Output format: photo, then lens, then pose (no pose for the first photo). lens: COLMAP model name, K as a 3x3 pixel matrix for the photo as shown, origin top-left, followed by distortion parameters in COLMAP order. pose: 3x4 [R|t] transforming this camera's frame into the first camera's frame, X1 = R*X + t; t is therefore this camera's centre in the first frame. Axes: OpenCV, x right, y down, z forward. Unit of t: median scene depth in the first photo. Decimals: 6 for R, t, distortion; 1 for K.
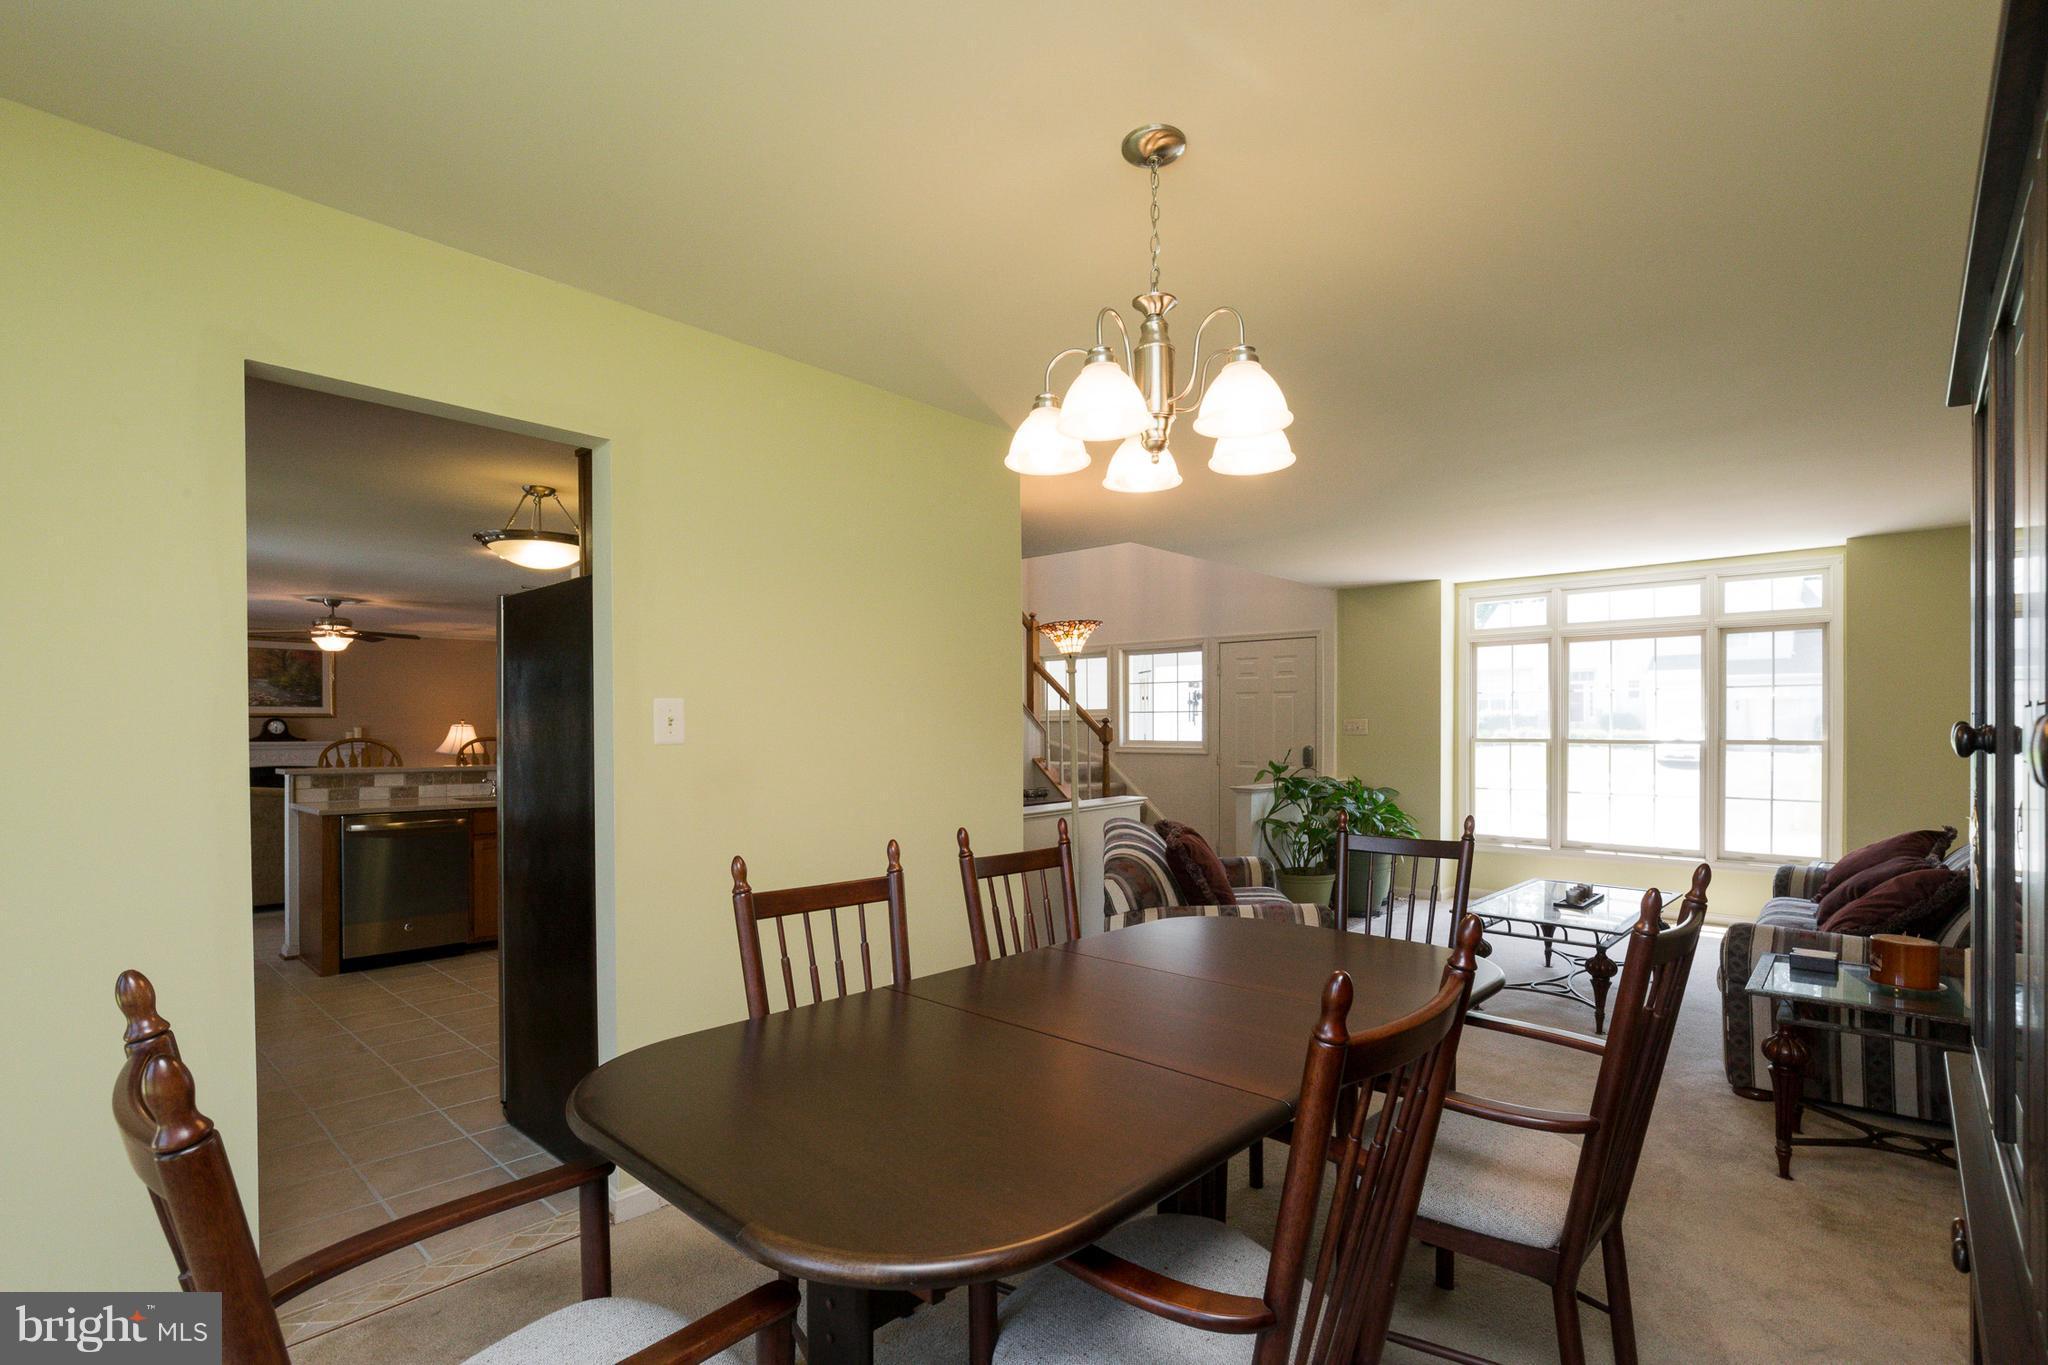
lens RADIAL K [[965.4, 0, 1053.5], [0, 965.4, 732.2], [0, 0, 1]] dist [0.000797, 0.000341]
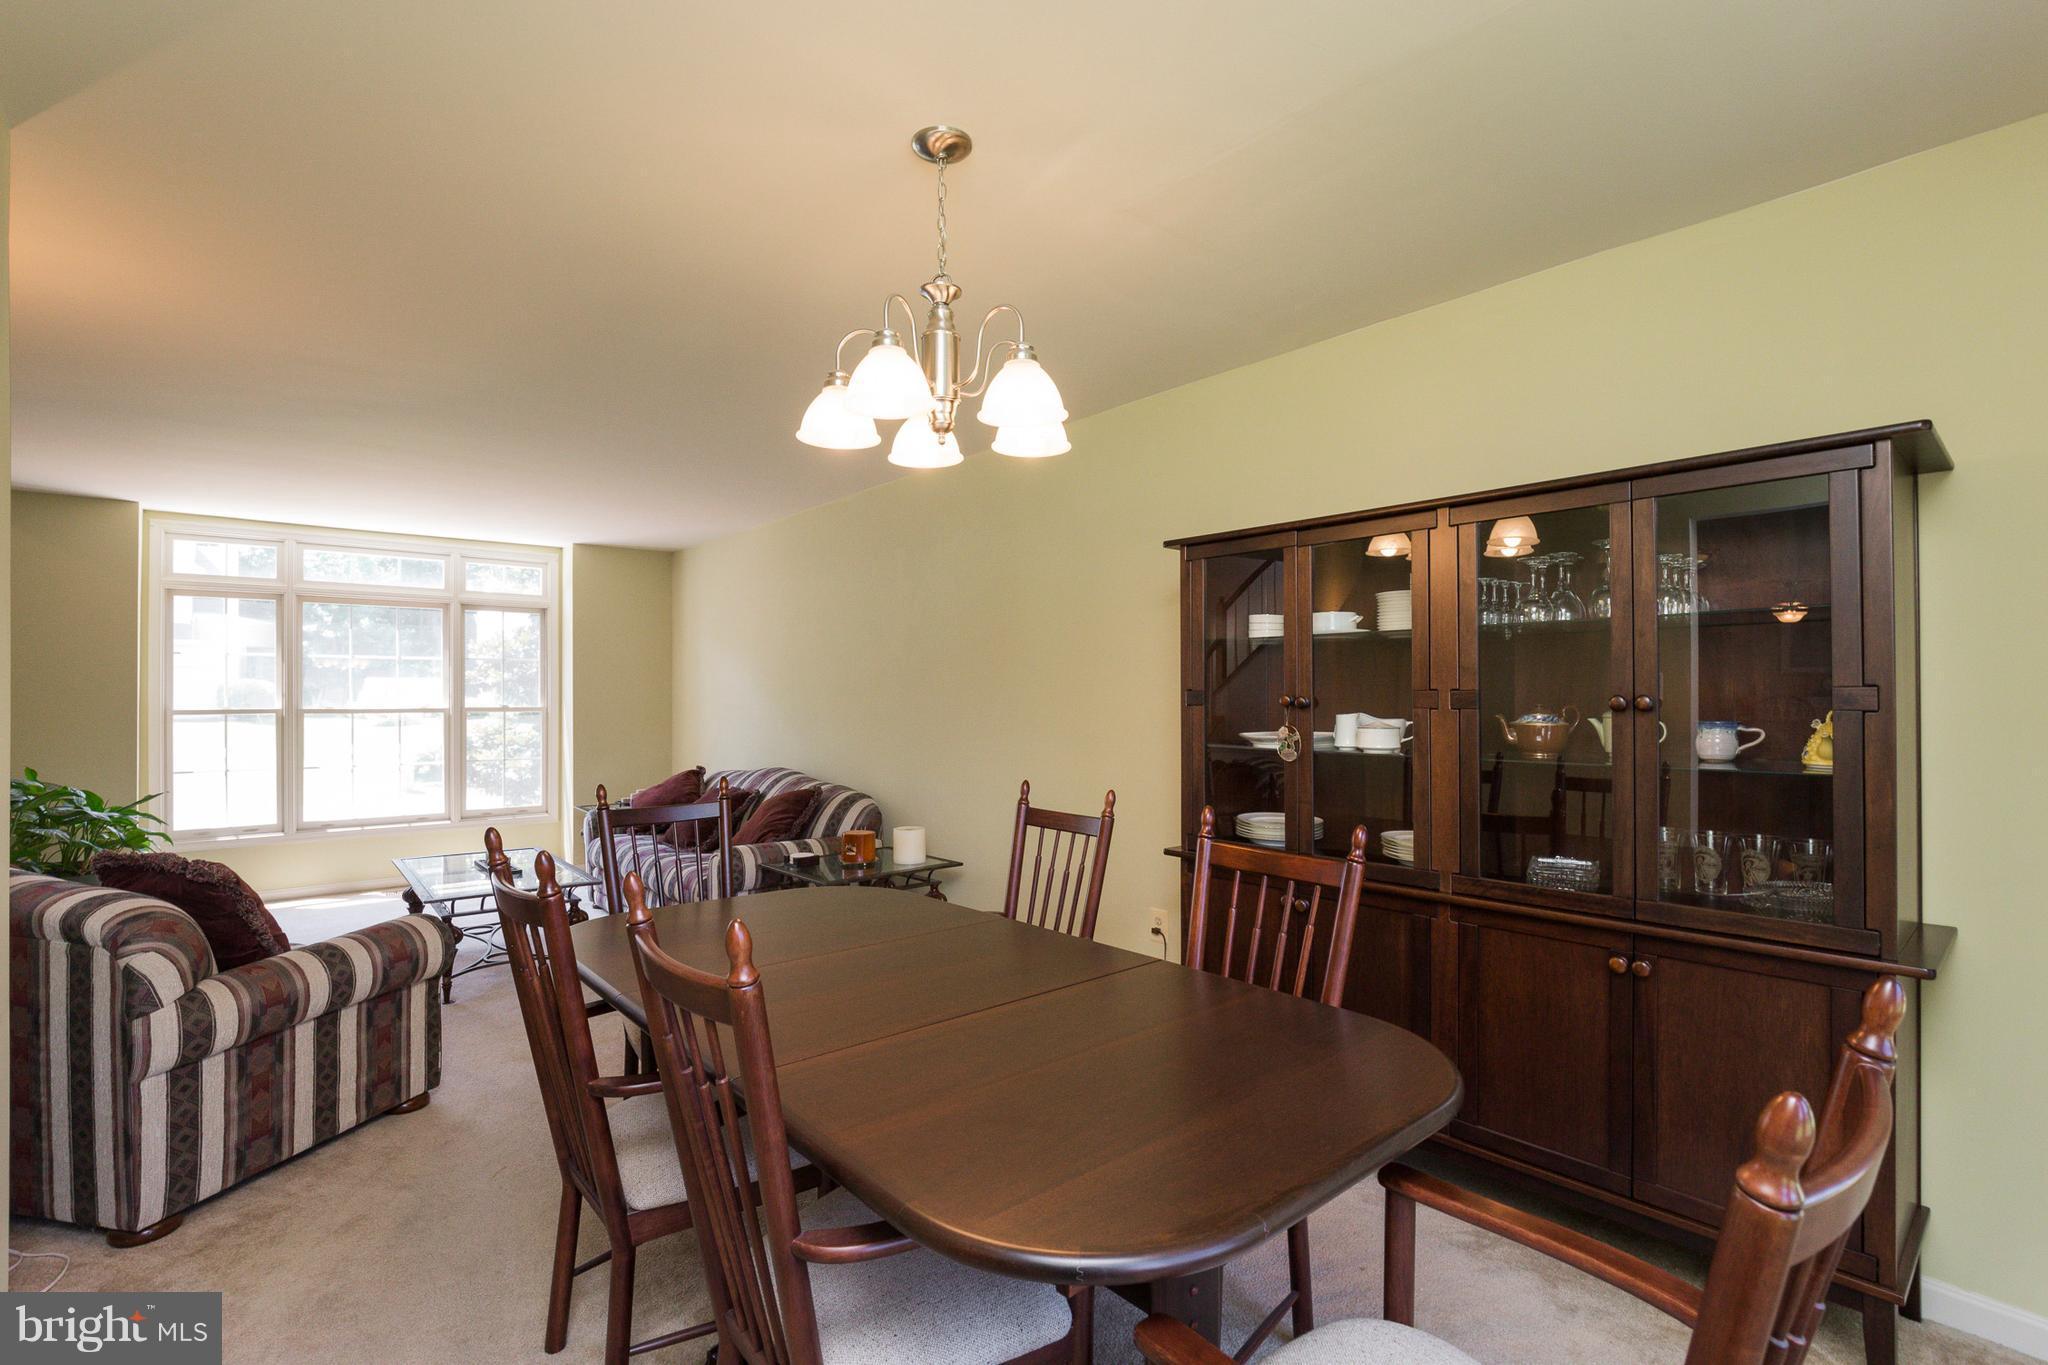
lens RADIAL K [[941.5, 0, 1033.9], [0, 941.5, 685.8], [0, 0, 1]] dist [-0.014867, 0.000156]
pose [[0.136362, 0.010347, 0.990605, -0.247784], [0.005173, 0.999924, -0.011156, -0.001505], [-0.990646, 0.006646, 0.136298, 0.217559]]
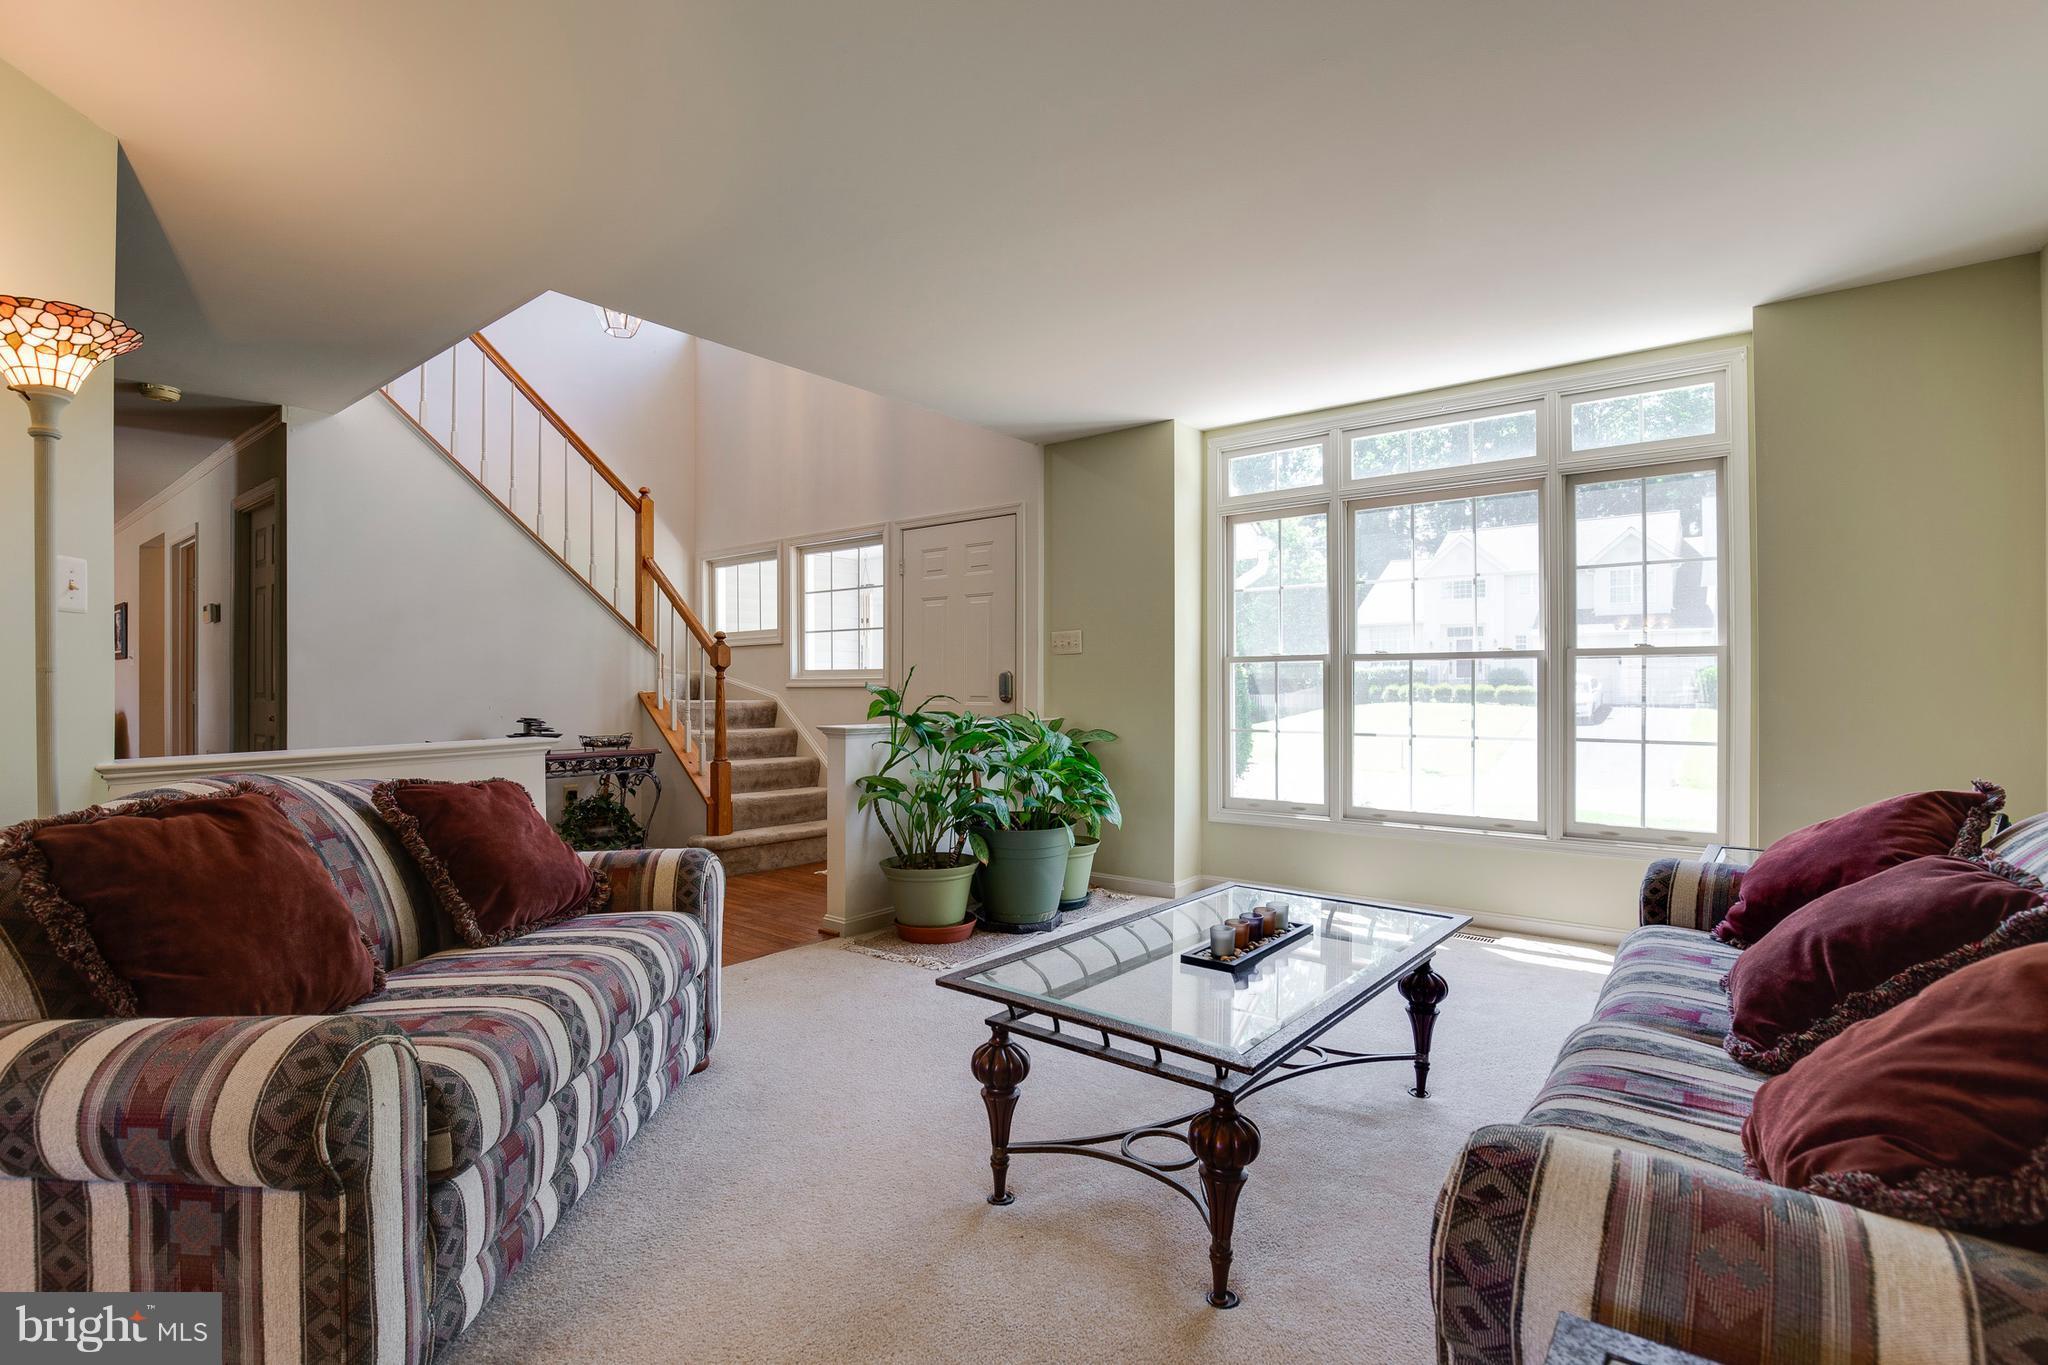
lens RADIAL K [[941.5, 0, 1033.9], [0, 941.5, 685.8], [0, 0, 1]] dist [-0.014867, 0.000156]
pose [[0.998560, -0.001961, 0.053608, 0.291670], [0.002375, 0.999968, -0.007654, 0.035127], [-0.053591, 0.007770, 0.998533, 0.381937]]
